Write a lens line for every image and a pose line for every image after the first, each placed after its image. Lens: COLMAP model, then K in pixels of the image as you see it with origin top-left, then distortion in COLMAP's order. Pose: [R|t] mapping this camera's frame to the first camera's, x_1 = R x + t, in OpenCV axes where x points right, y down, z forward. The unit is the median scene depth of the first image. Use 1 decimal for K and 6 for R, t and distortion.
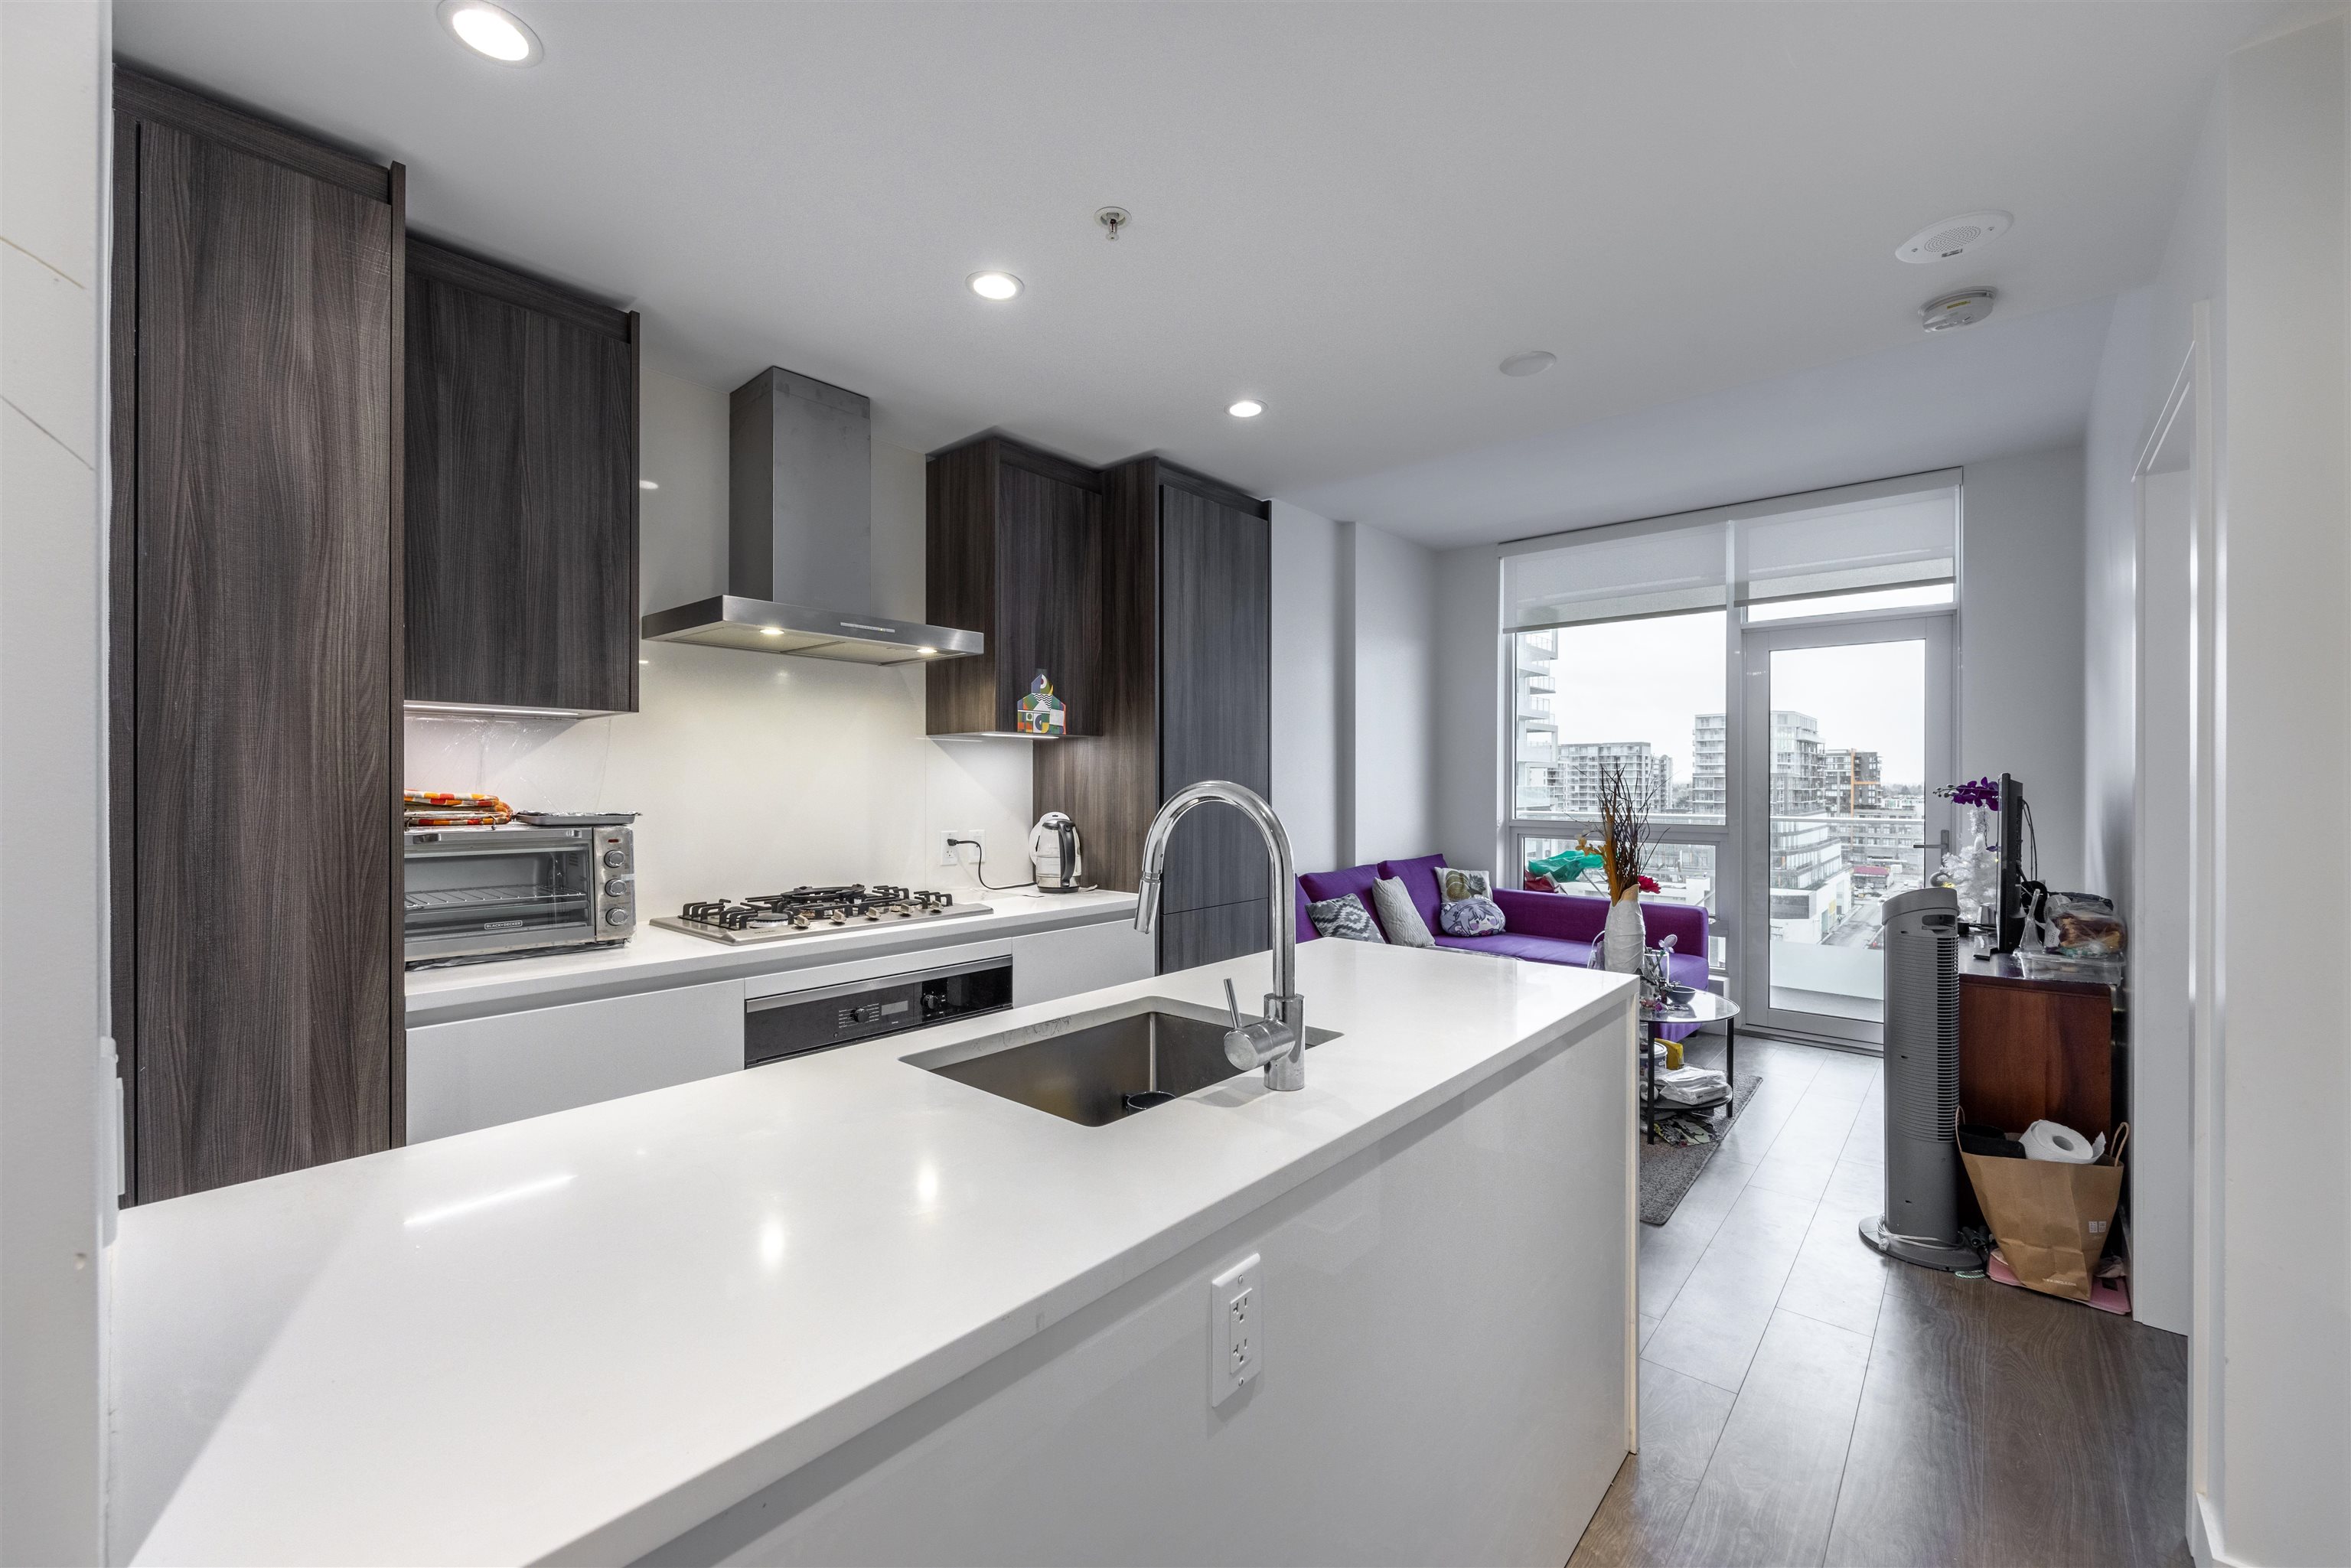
lens RADIAL K [[926.6, 0, 1152.0], [0, 926.6, 783.6], [0, 0, 1]] dist [-0.000897, -0.000245]
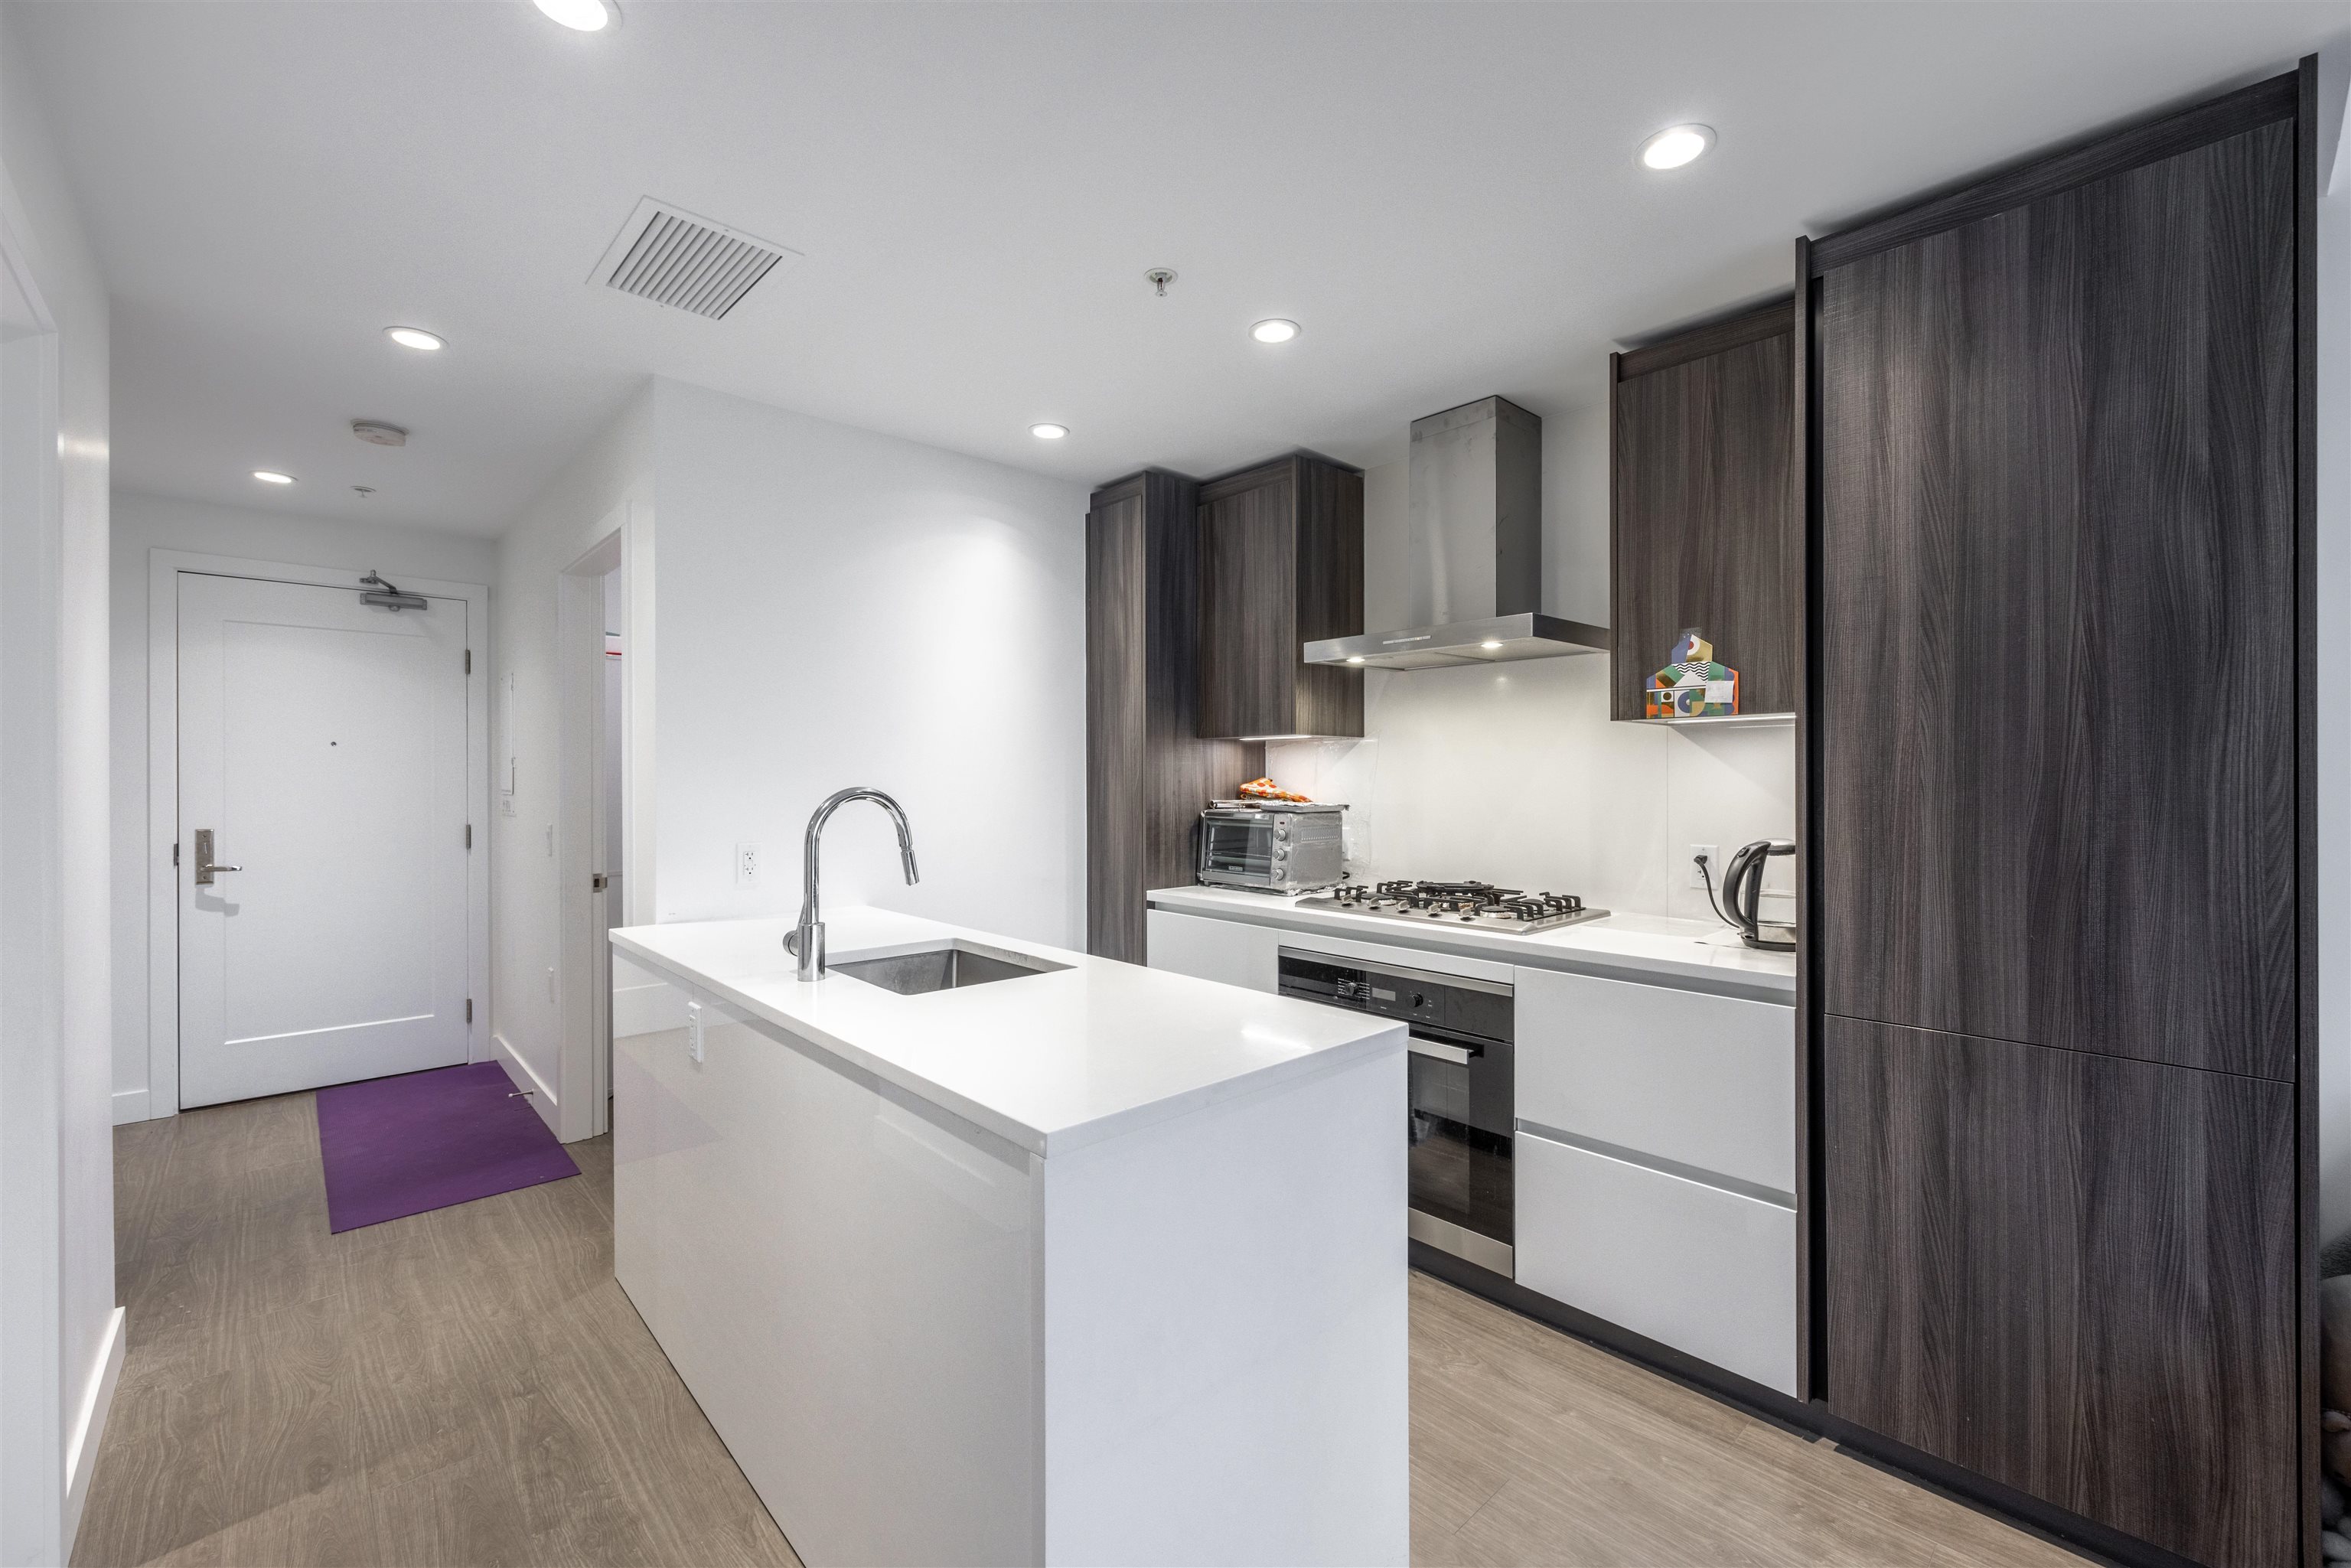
lens RADIAL K [[926.6, 0, 1162.3], [0, 926.6, 784.0], [0, 0, 1]] dist [-0.000897, -0.000245]
pose [[-0.068057, 0.008584, -0.997644, 1.031561], [0.003651, 0.999958, 0.008355, -0.015172], [0.997675, -0.003074, -0.068086, 1.039057]]
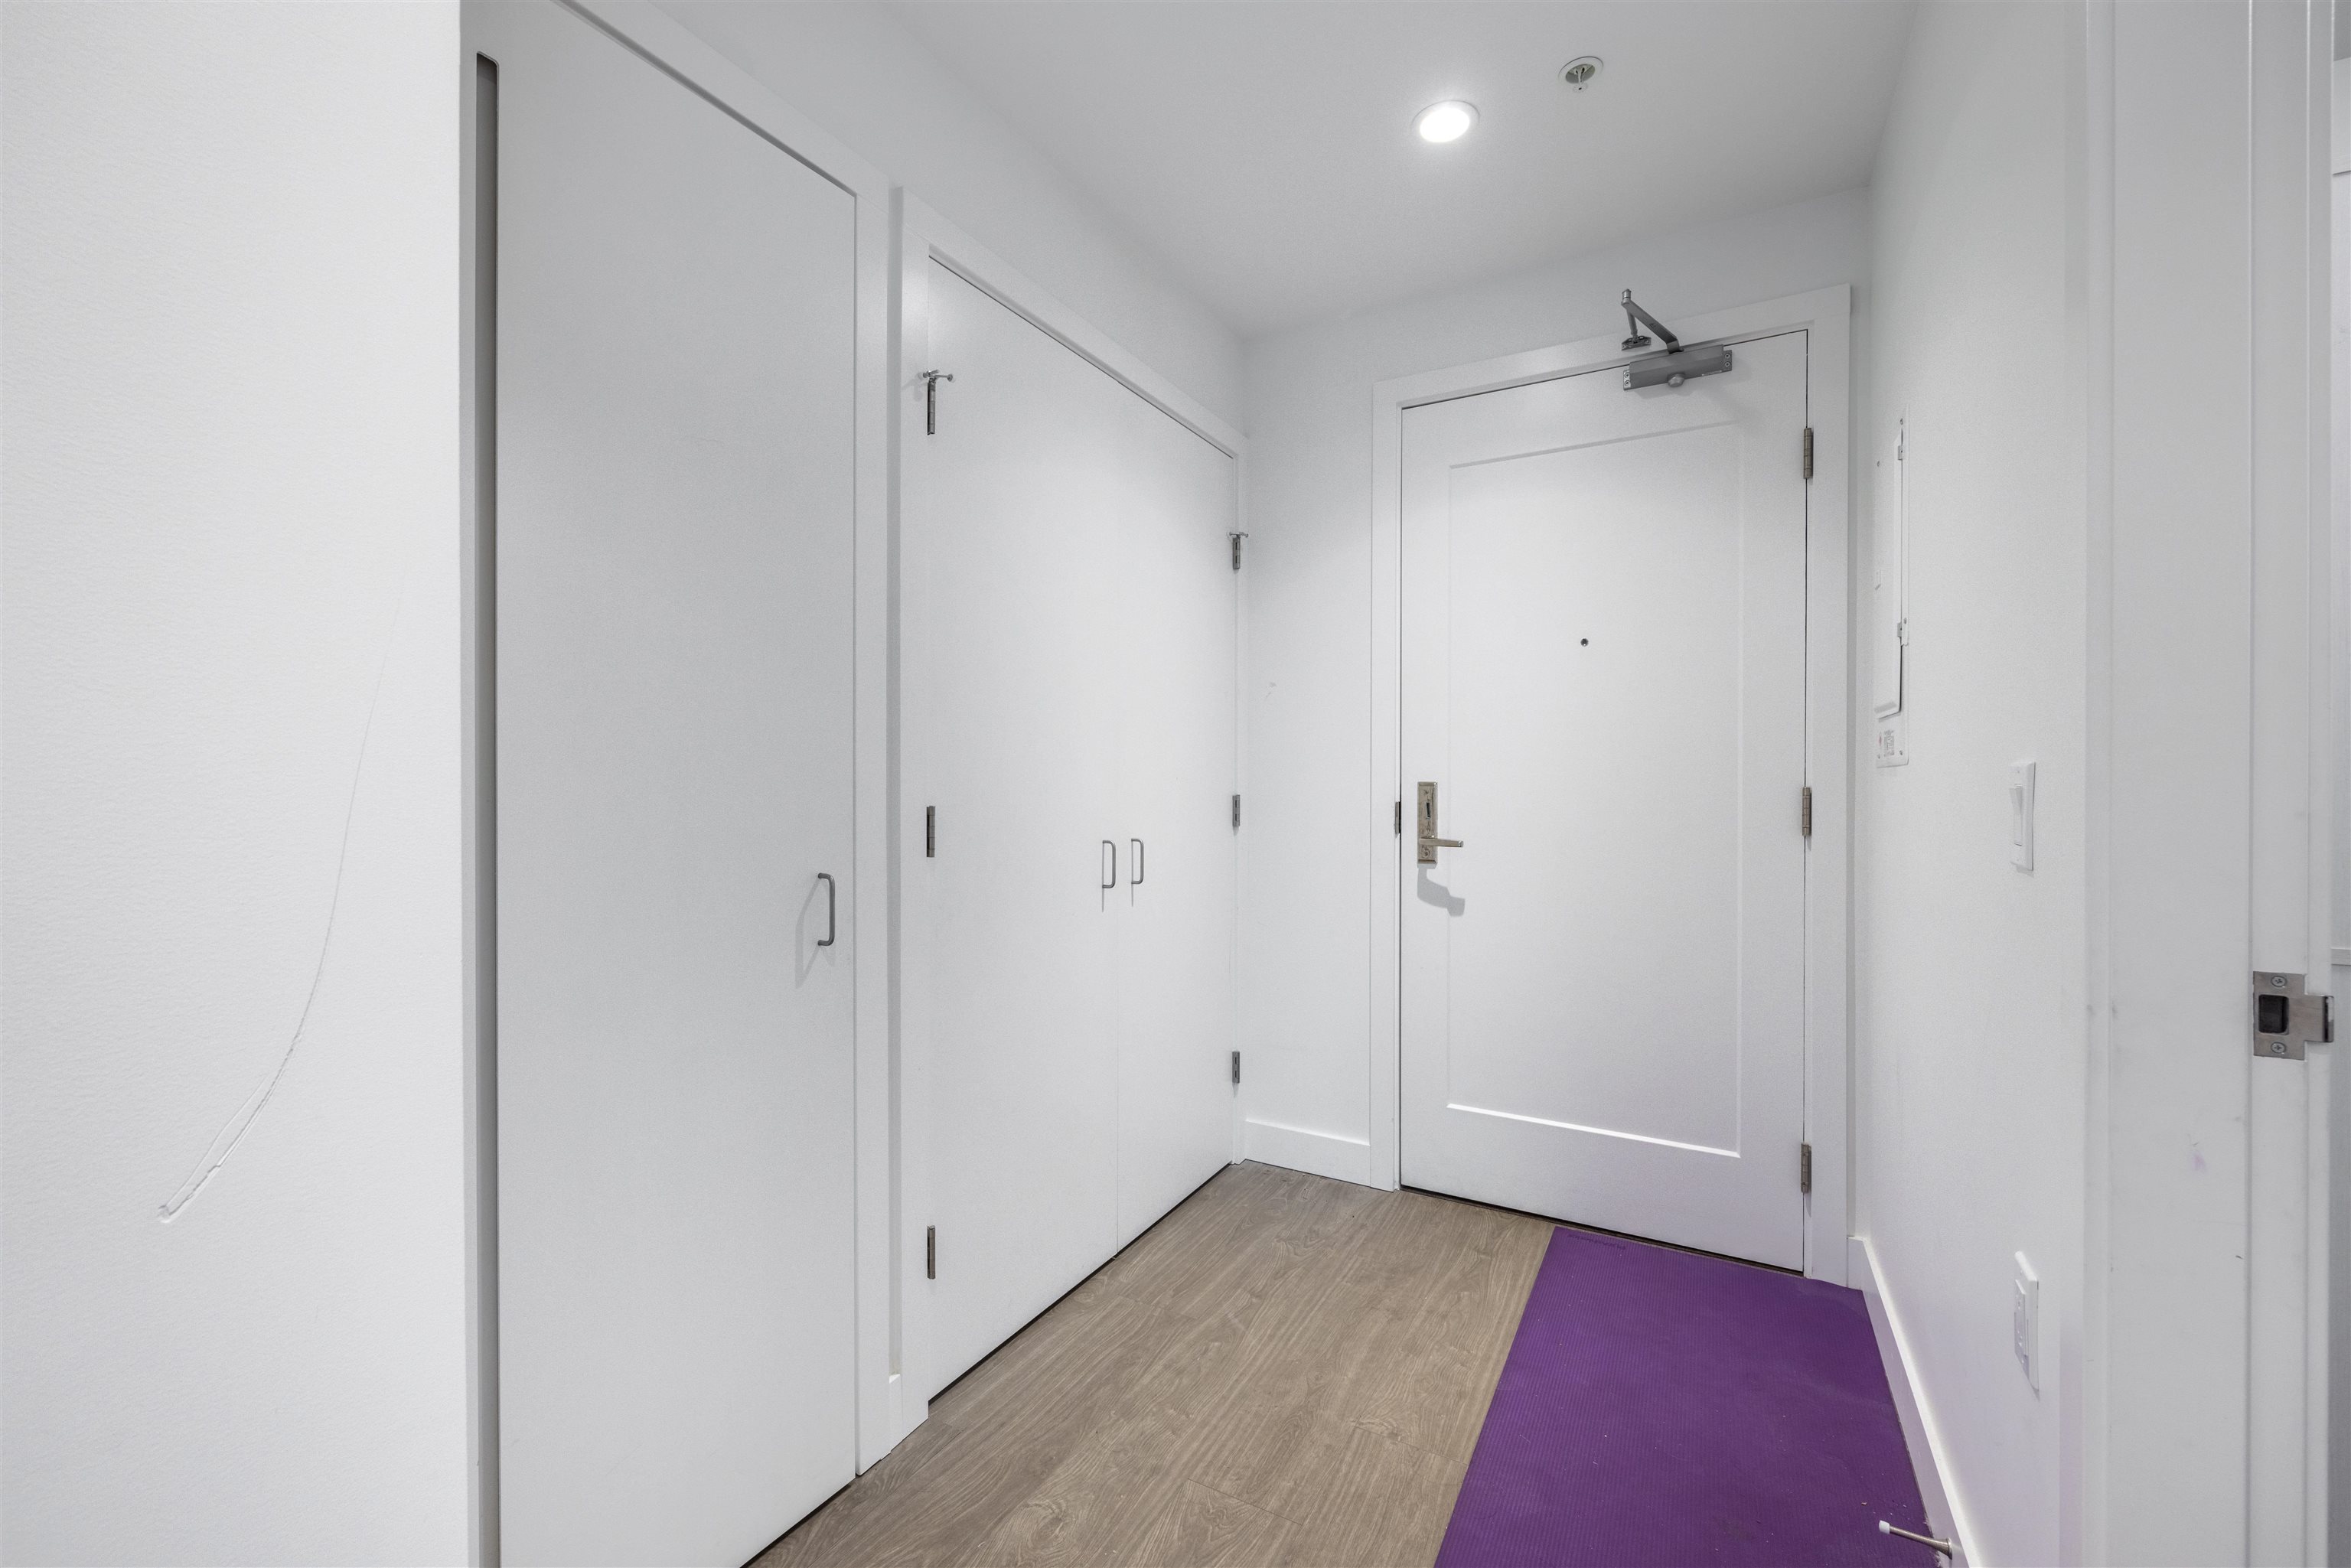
lens RADIAL K [[926.6, 0, 1185.3], [0, 926.6, 784.8], [0, 0, 1]] dist [-0.000897, -0.000245]
pose [[-0.974534, 0.006028, -0.224157, 0.570430], [0.005086, 0.999976, 0.004779, 0.023920], [0.224180, 0.003517, -0.974541, 0.670419]]
